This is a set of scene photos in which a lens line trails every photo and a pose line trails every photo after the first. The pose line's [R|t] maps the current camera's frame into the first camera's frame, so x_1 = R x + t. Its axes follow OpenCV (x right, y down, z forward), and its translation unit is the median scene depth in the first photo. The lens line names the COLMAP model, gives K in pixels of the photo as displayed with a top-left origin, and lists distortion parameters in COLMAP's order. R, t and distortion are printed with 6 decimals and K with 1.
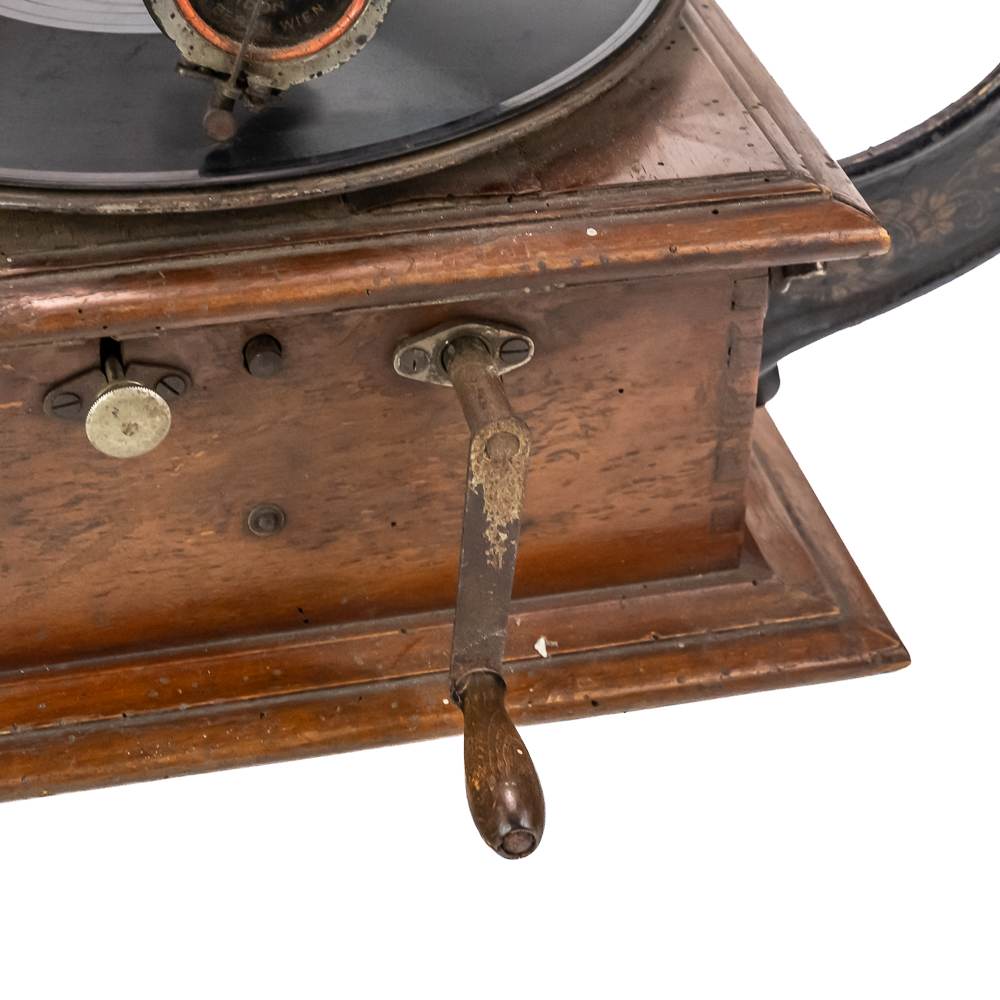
lens RADIAL K [[2881.6, 0, 500.7], [0, 2881.6, 467.6], [0, 0, 1]] dist [0.071287, -0.150291]
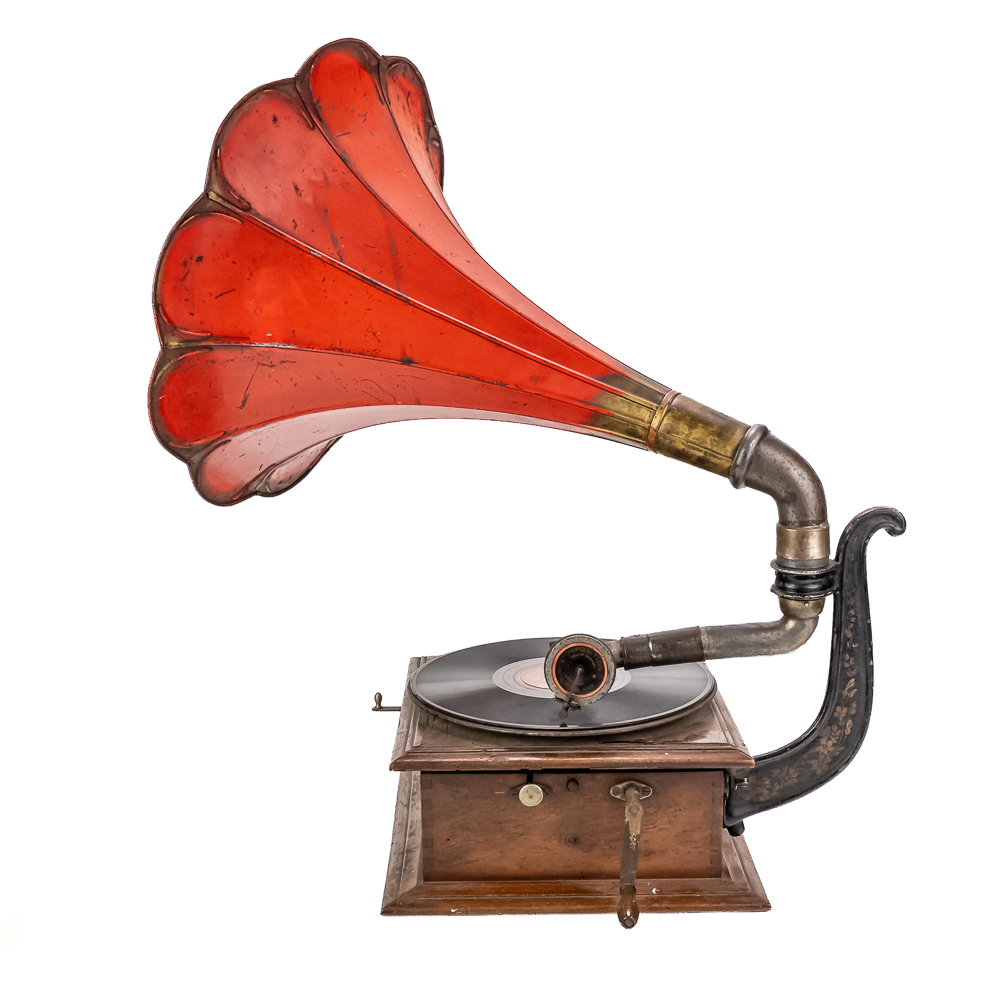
lens RADIAL K [[1485.6, 0, 500.0], [0, 1485.6, 500.0], [0, 0, 1]] dist [0.015691, 0.048434]
pose [[0.969335, 0.014160, -0.245333, 0.279550], [-0.112906, 0.912390, -0.393443, 0.378050], [0.218269, 0.409078, 0.886010, -0.788557]]
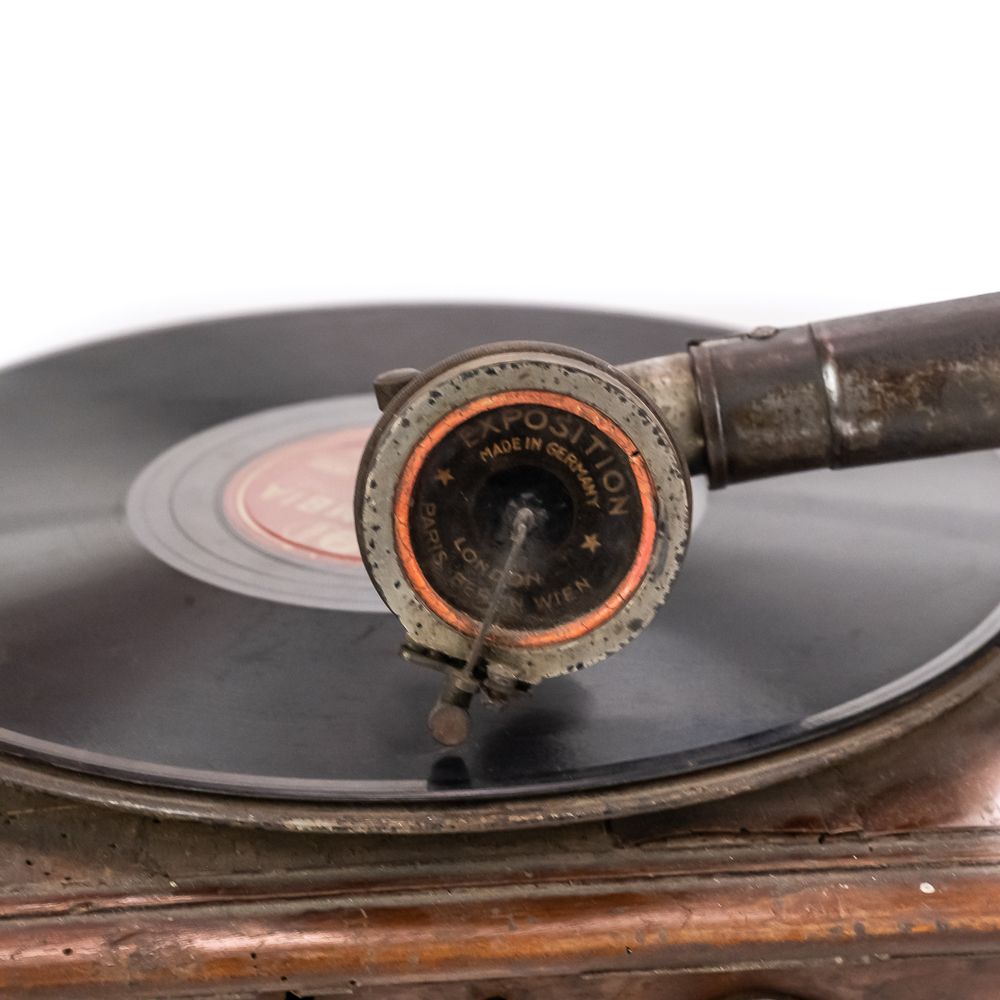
lens RADIAL K [[2881.6, 0, 500.7], [0, 2881.6, 467.6], [0, 0, 1]] dist [0.071287, -0.150291]
pose [[0.990389, 0.034255, -0.134002, 0.018705], [-0.062696, 0.974776, -0.214199, -0.019471], [0.123285, 0.220542, 0.967555, 0.224075]]
